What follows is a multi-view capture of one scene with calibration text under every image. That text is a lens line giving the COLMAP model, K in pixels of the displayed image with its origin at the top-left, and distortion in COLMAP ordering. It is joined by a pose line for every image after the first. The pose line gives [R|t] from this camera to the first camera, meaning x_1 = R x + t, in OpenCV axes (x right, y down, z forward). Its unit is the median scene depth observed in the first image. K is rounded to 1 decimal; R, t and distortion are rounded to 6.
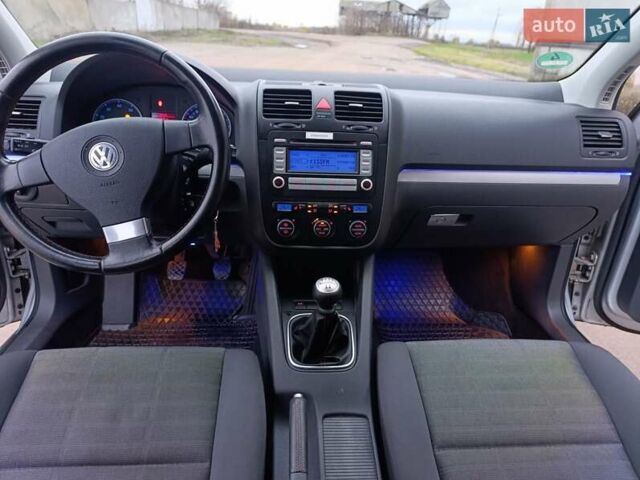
lens RADIAL K [[446.0, 0, 321.2], [0, 446.0, 242.0], [0, 0, 1]] dist [0.020752, -0.003712]
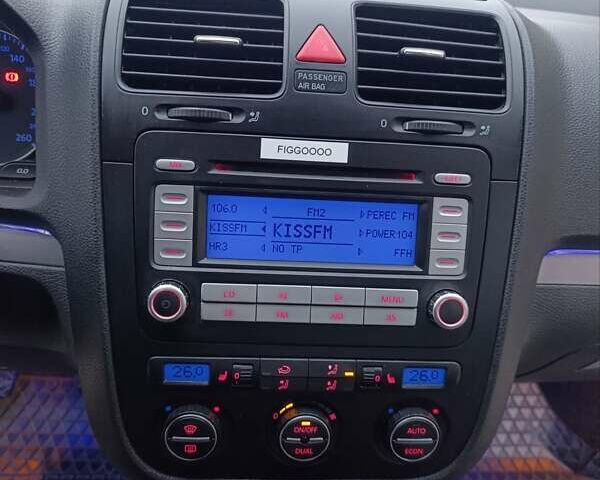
lens RADIAL K [[551.0, 0, 301.3], [0, 551.0, 238.2], [0, 0, 1]] dist [0.009882, 0.000000]
pose [[0.999546, 0.028606, 0.009496, -0.008121], [-0.029198, 0.997151, 0.069552, -0.201803], [-0.007480, -0.069798, 0.997533, 0.609893]]
